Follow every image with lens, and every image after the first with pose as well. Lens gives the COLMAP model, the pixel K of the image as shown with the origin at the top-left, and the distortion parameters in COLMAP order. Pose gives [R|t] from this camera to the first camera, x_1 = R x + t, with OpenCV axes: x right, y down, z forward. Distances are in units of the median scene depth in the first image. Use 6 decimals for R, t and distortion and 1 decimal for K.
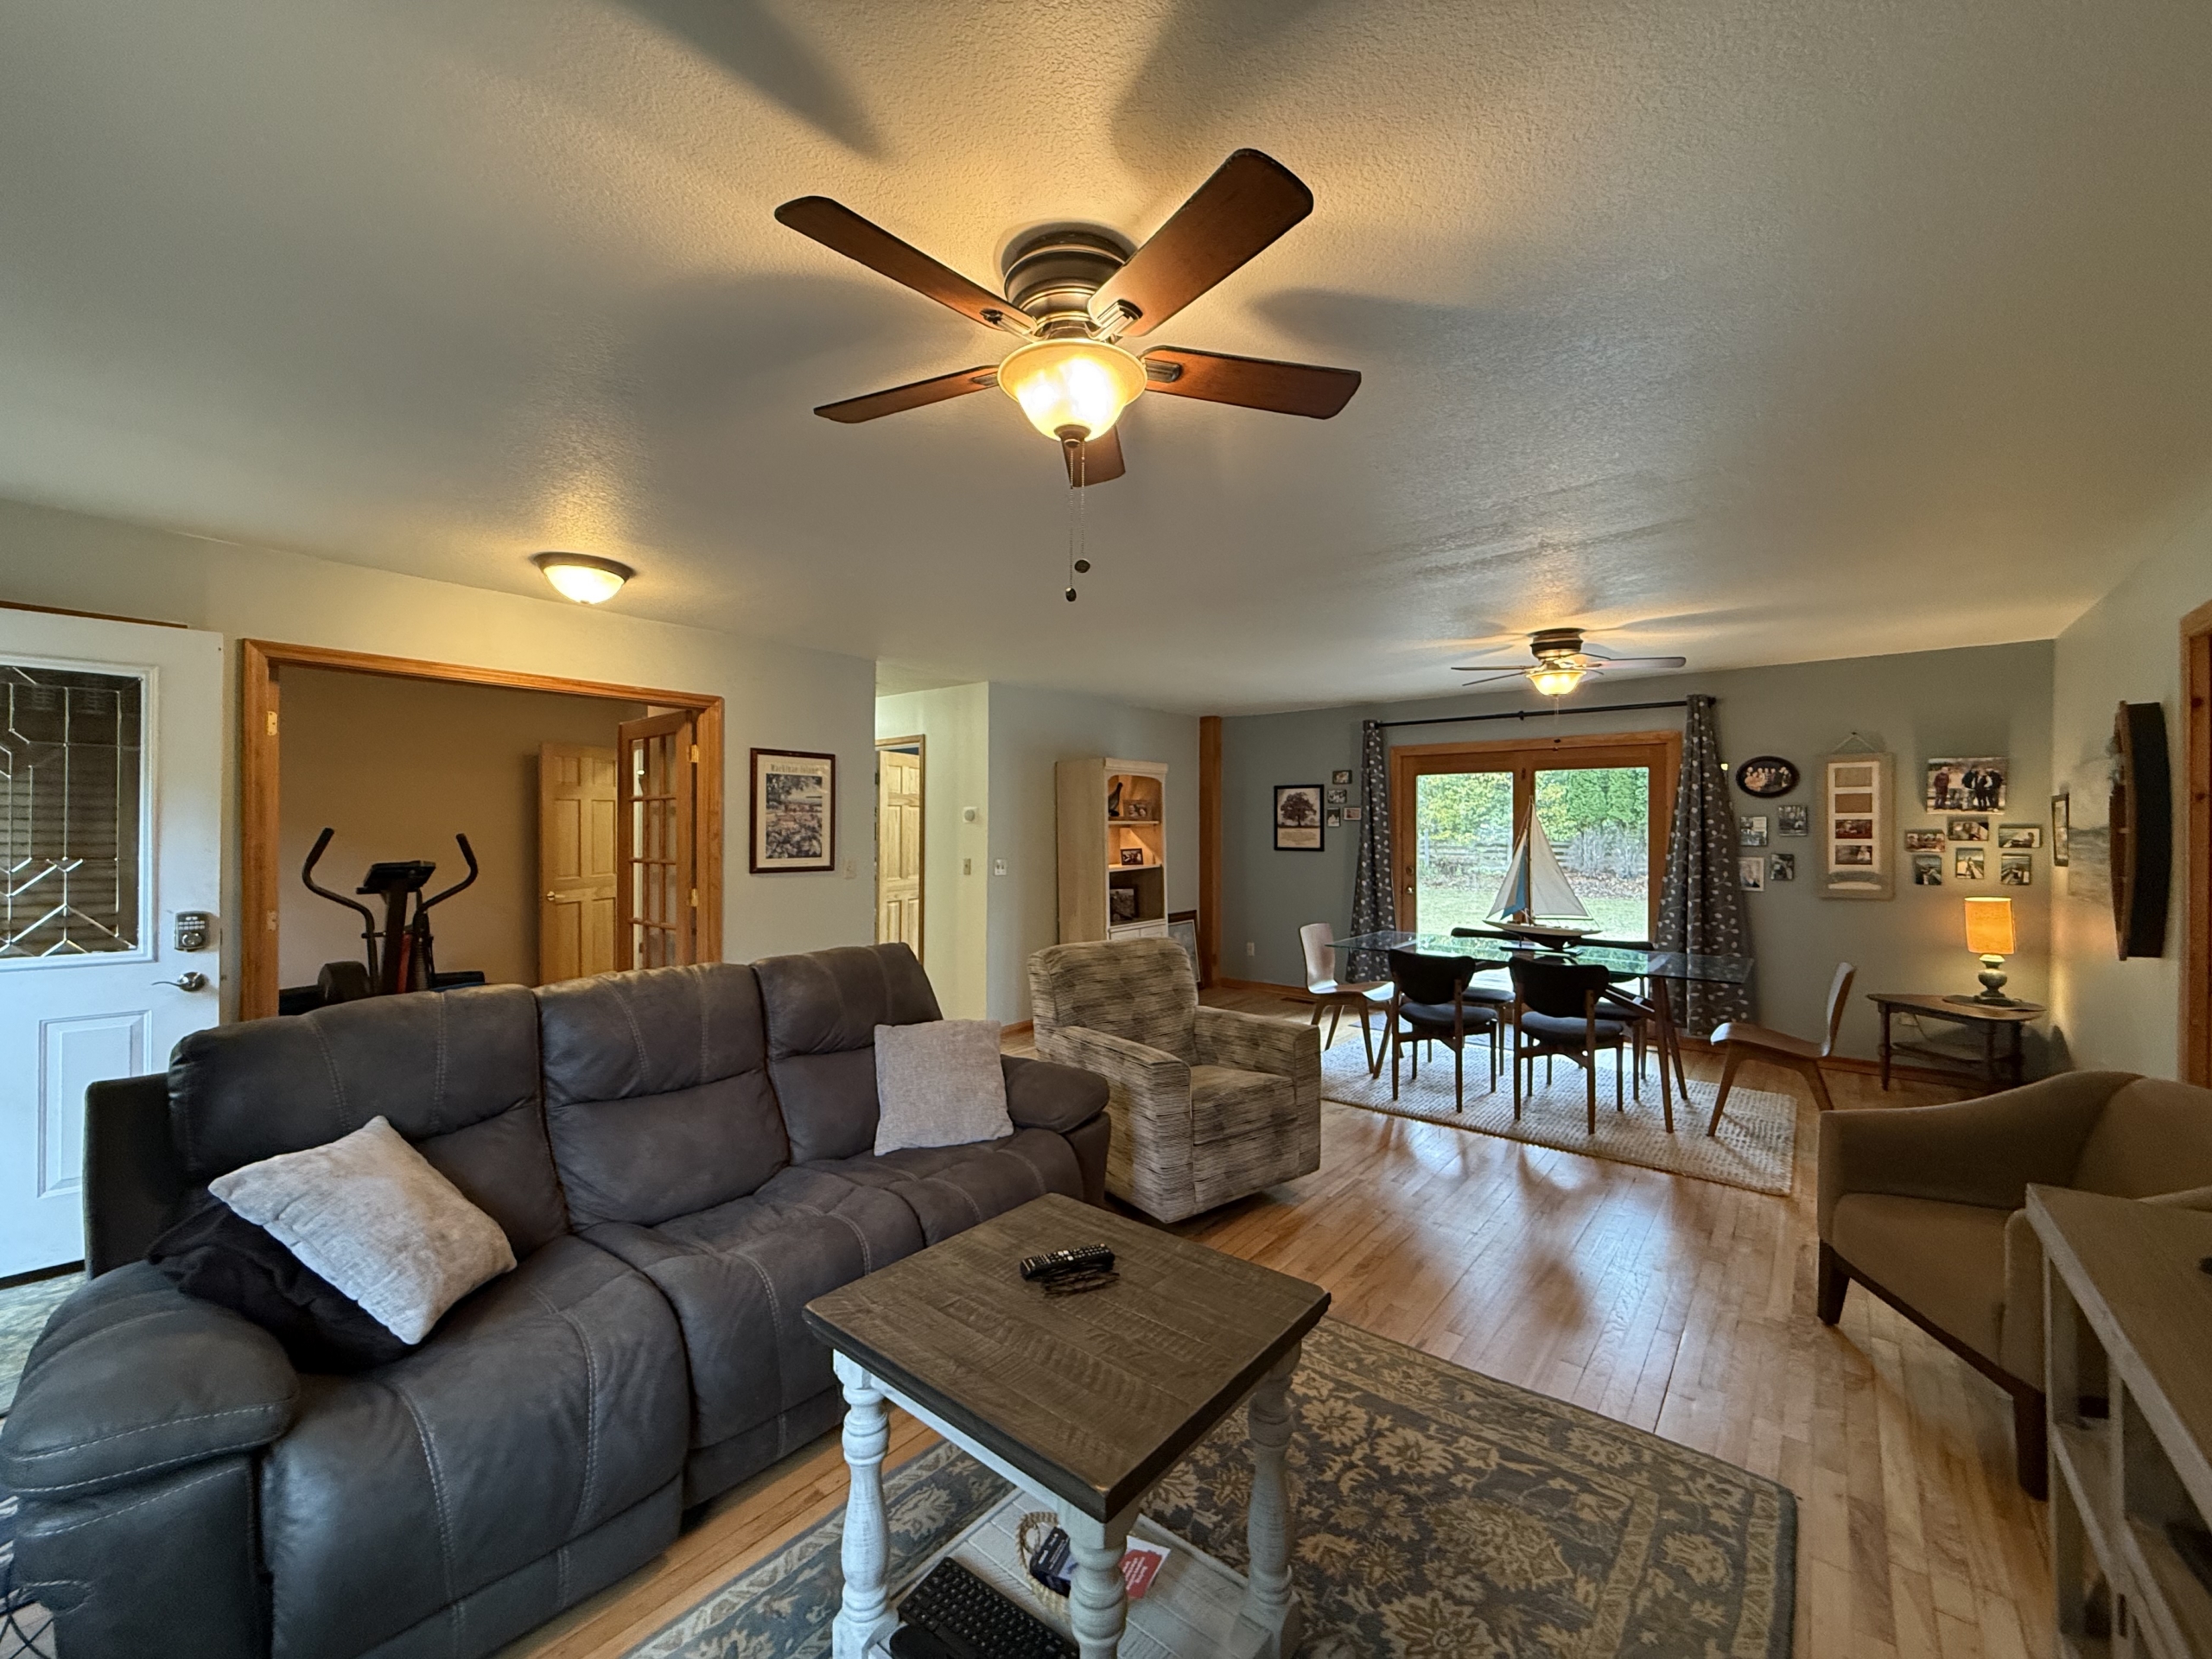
lens RADIAL K [[882.4, 0, 1102.3], [0, 882.4, 833.2], [0, 0, 1]] dist [-0.000299, 0.000035]
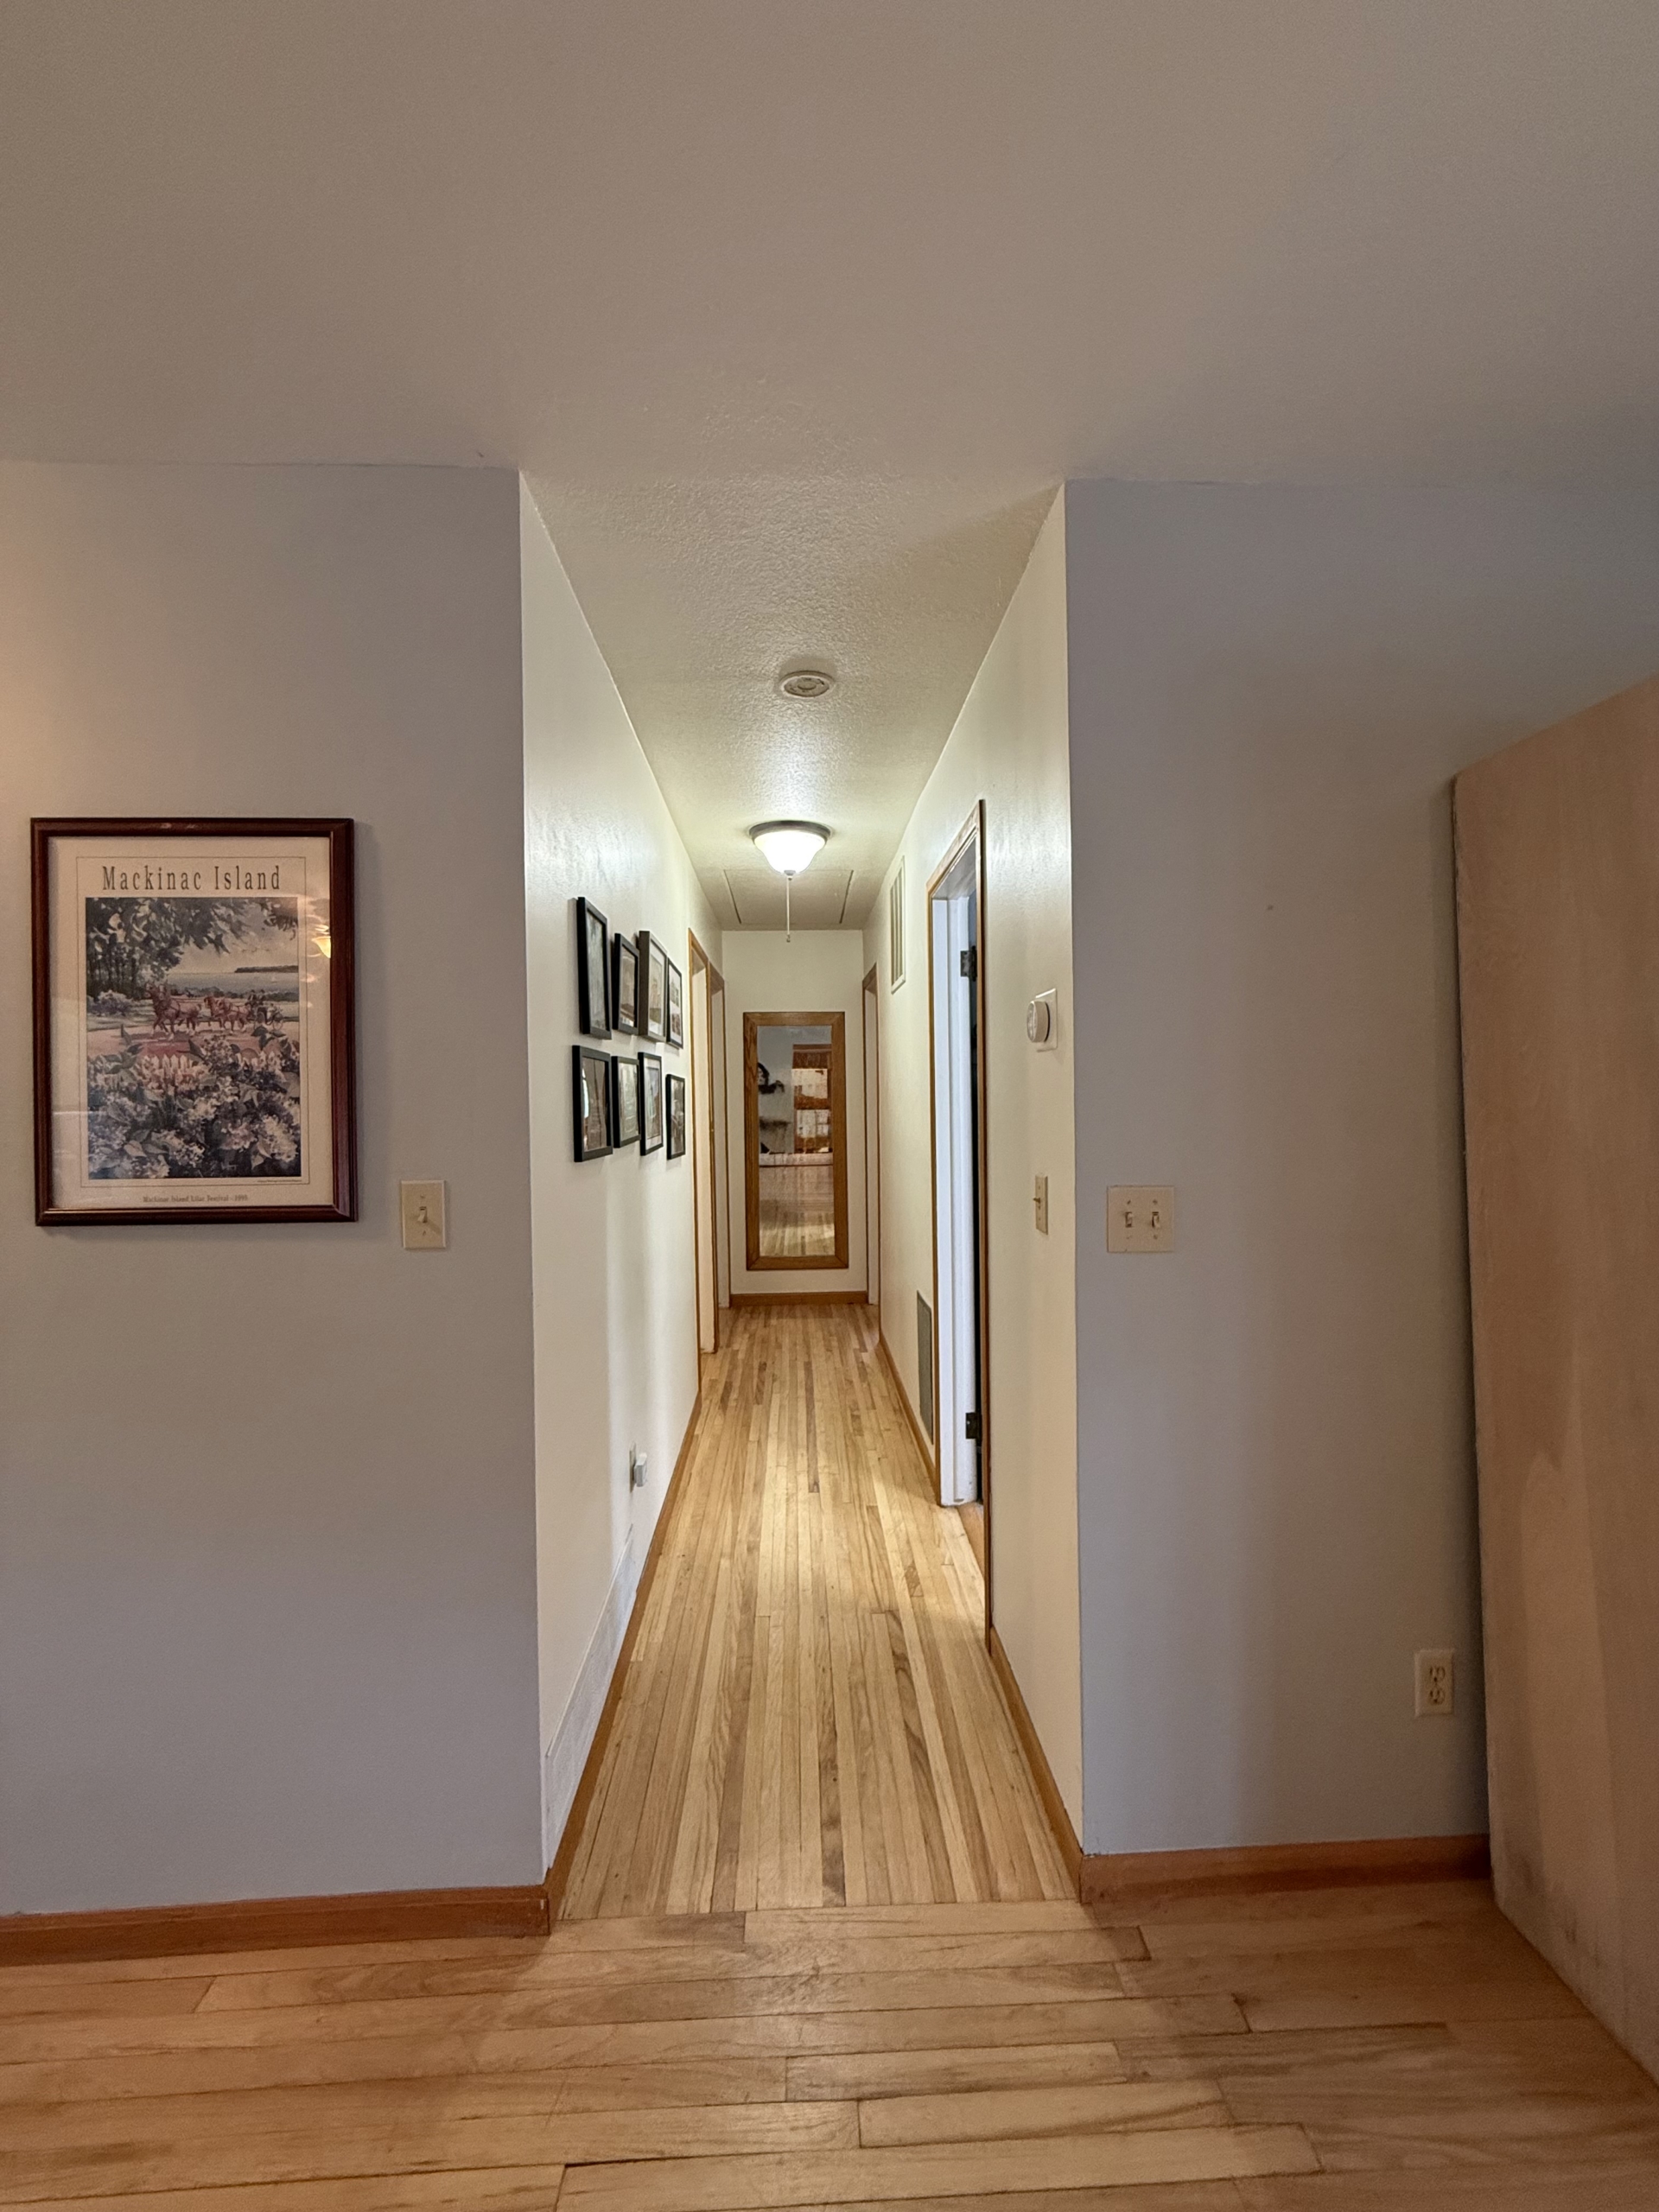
lens RADIAL K [[882.4, 0, 832.6], [0, 882.4, 1103.6], [0, 0, 1]] dist [-0.000299, 0.000035]
pose [[0.668021, -0.014207, -0.744007, 0.016171], [0.011641, 0.999895, -0.008642, 0.008404], [0.744052, -0.002888, 0.668116, 0.960932]]
